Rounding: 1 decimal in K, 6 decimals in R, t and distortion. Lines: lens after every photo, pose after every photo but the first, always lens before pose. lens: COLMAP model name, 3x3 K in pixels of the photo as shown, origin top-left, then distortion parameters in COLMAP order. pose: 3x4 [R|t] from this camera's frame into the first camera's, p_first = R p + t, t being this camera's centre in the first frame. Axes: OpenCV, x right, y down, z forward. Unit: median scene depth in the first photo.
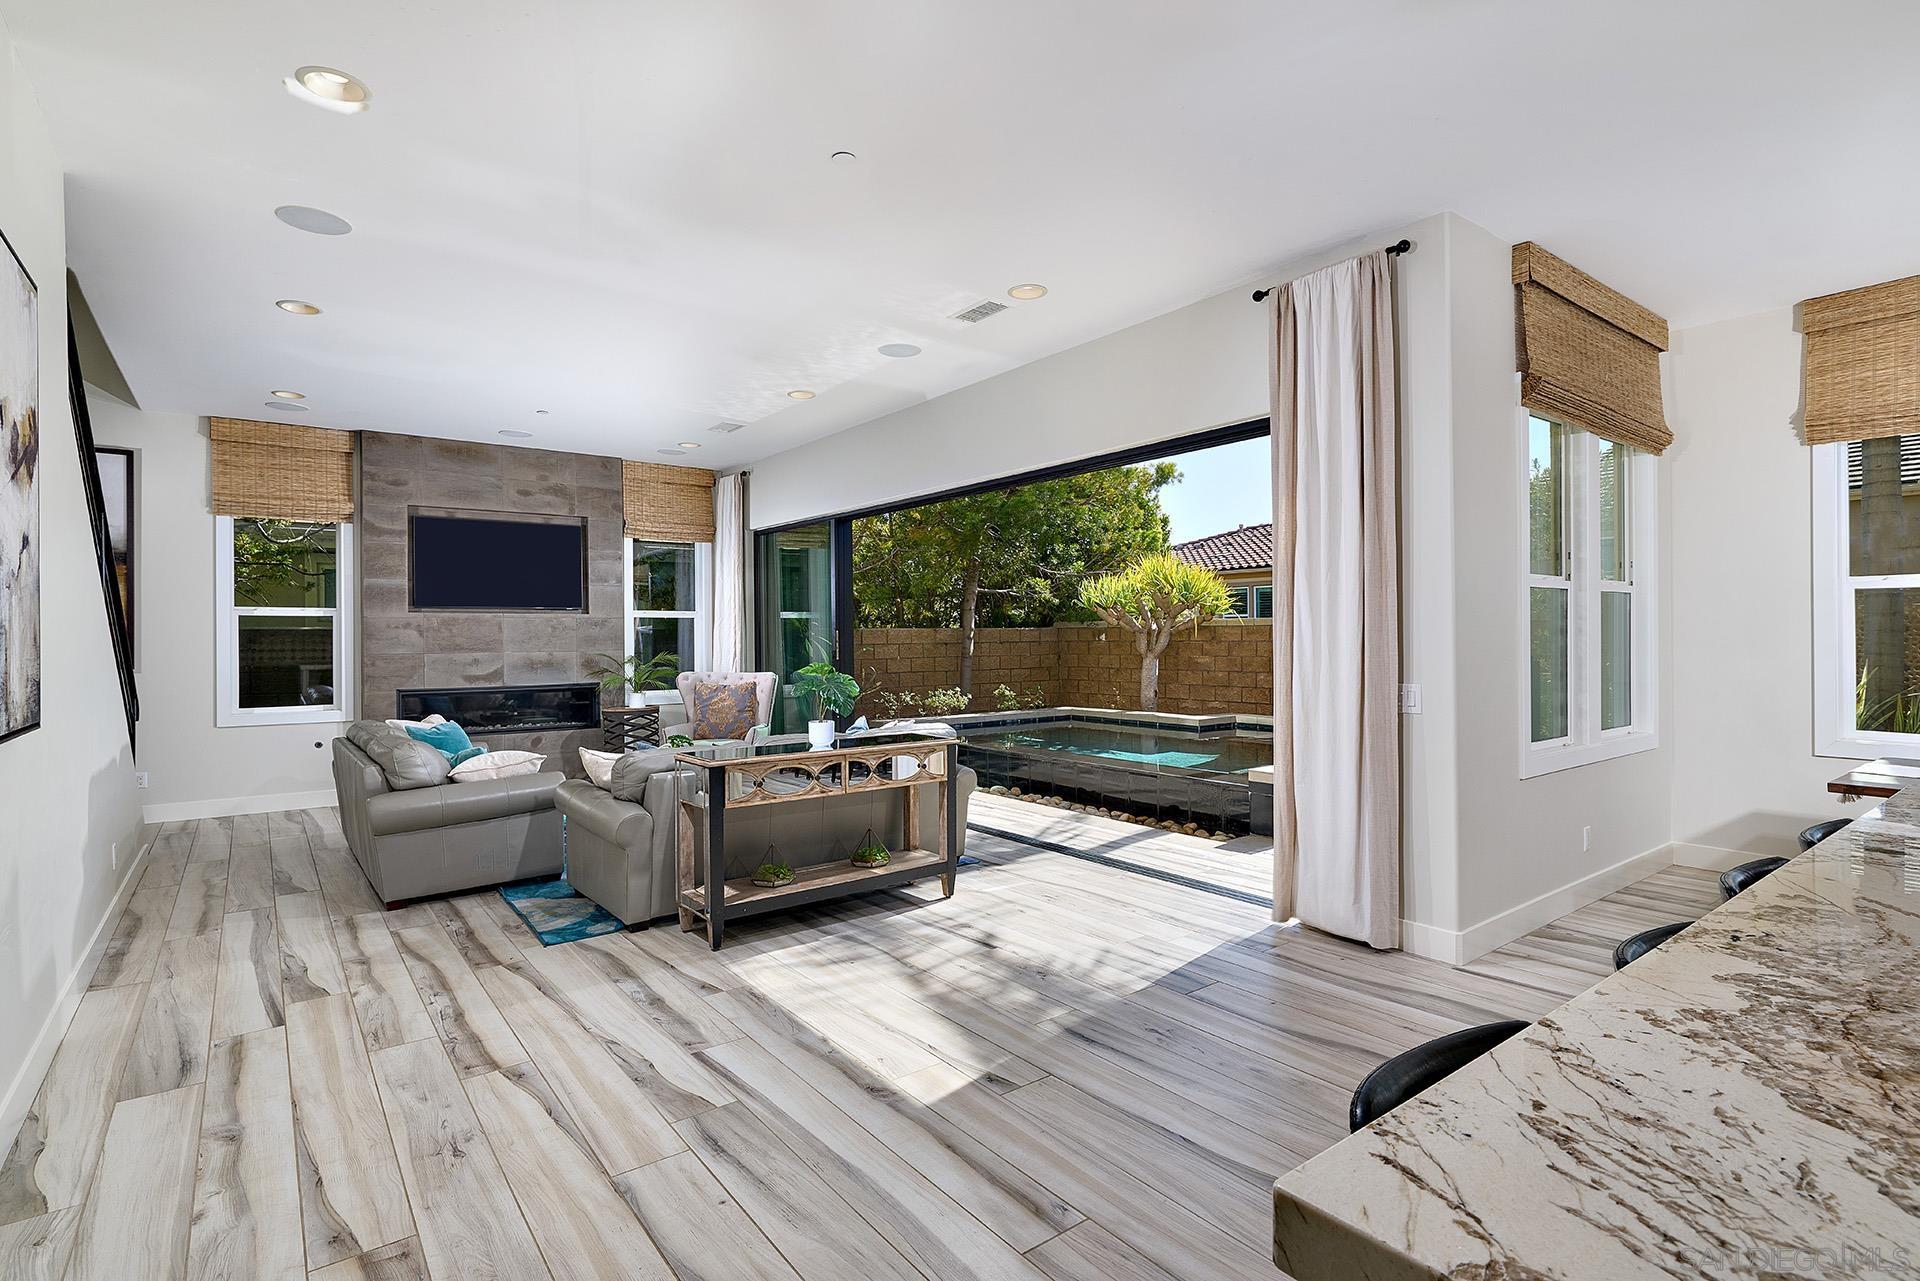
lens RADIAL K [[916.0, 0, 951.0], [0, 916.0, 637.4], [0, 0, 1]] dist [-0.001815, 0.001672]
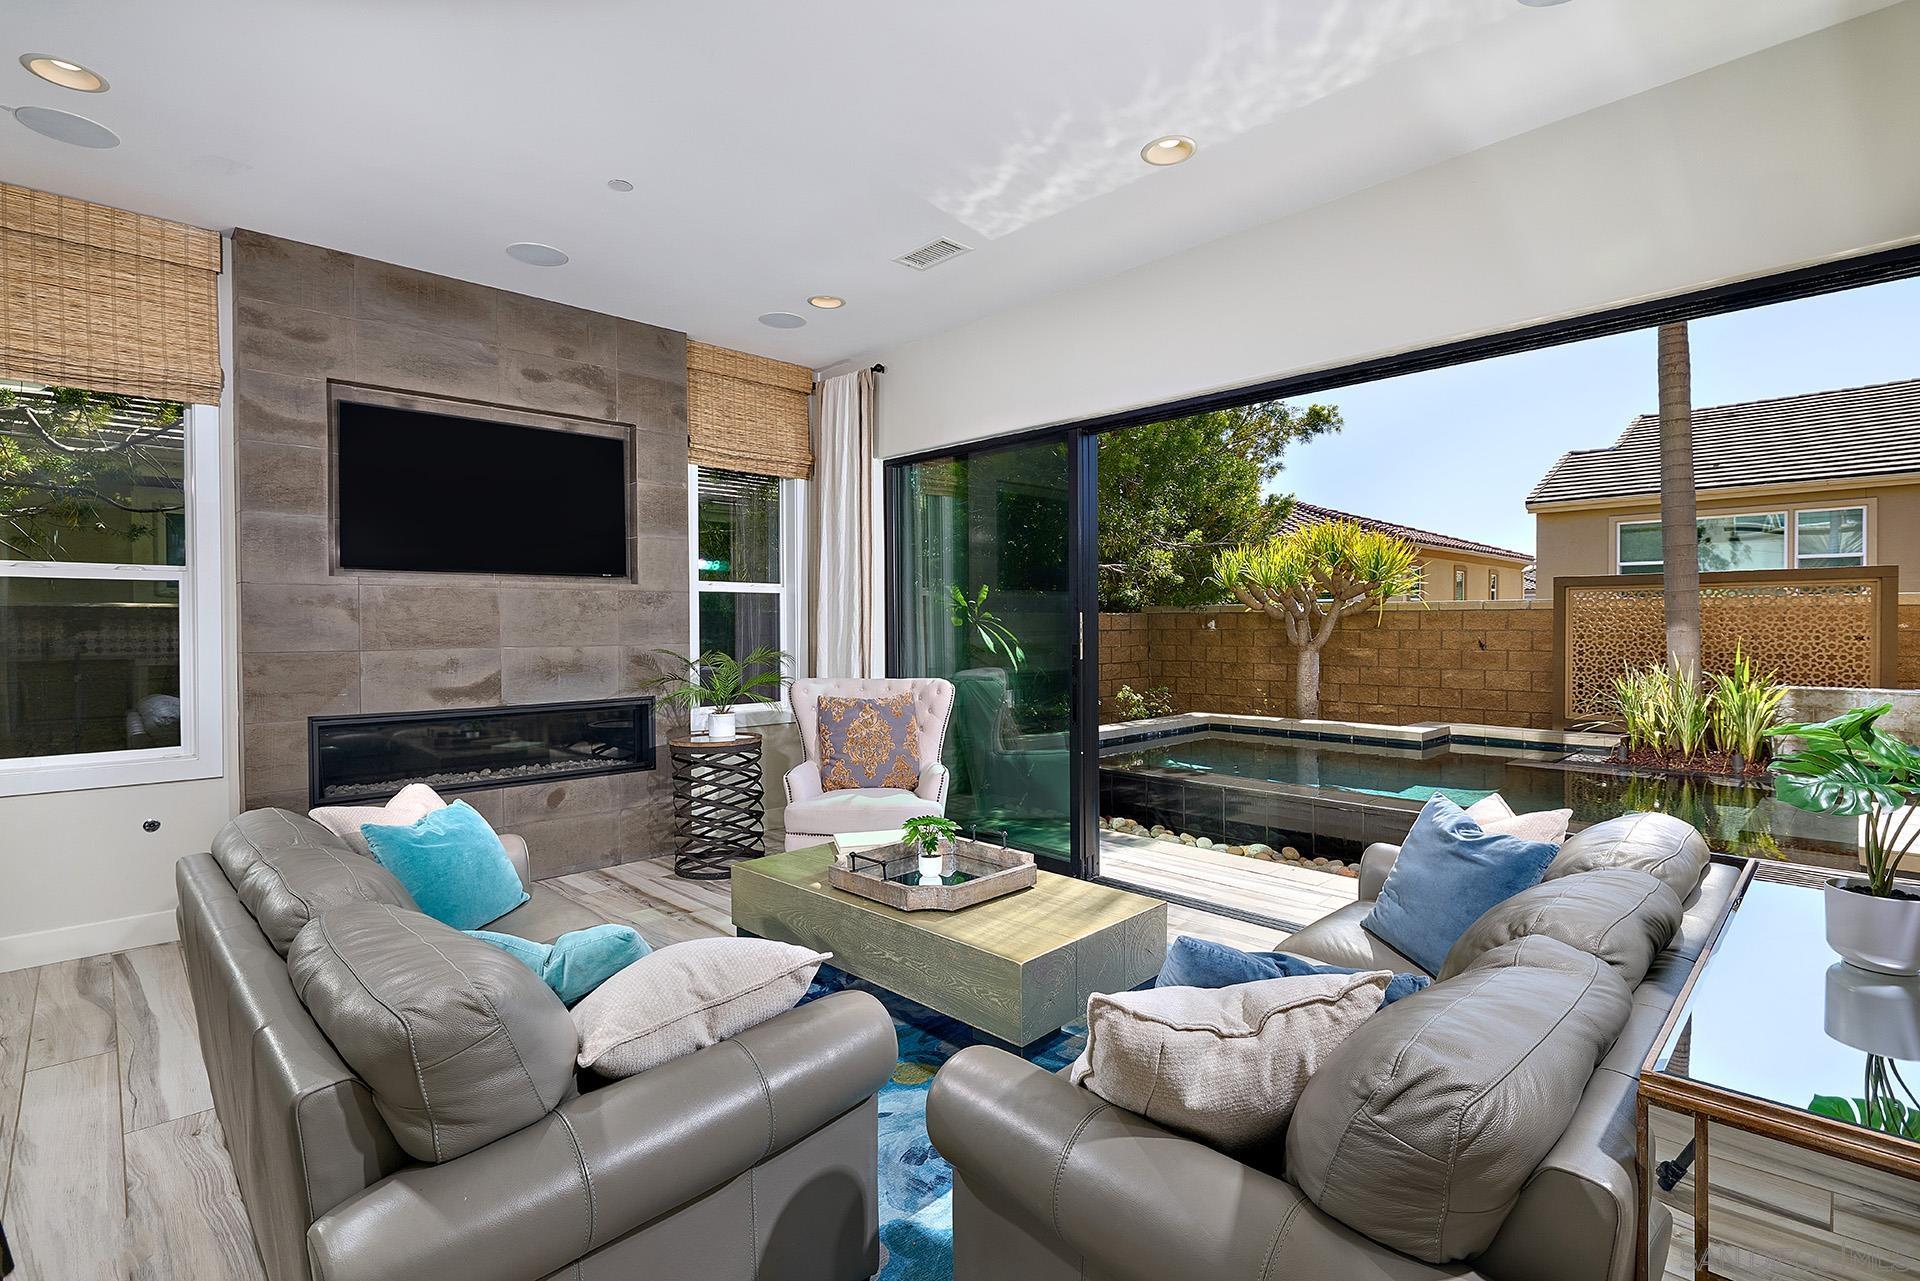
lens RADIAL K [[916.0, 0, 963.5], [0, 916.0, 635.9], [0, 0, 1]] dist [-0.001815, 0.001672]
pose [[0.993918, 0.000470, 0.110125, -0.247206], [-0.001716, 0.999936, 0.011219, 0.001782], [-0.110113, -0.011339, 0.993854, 0.370158]]
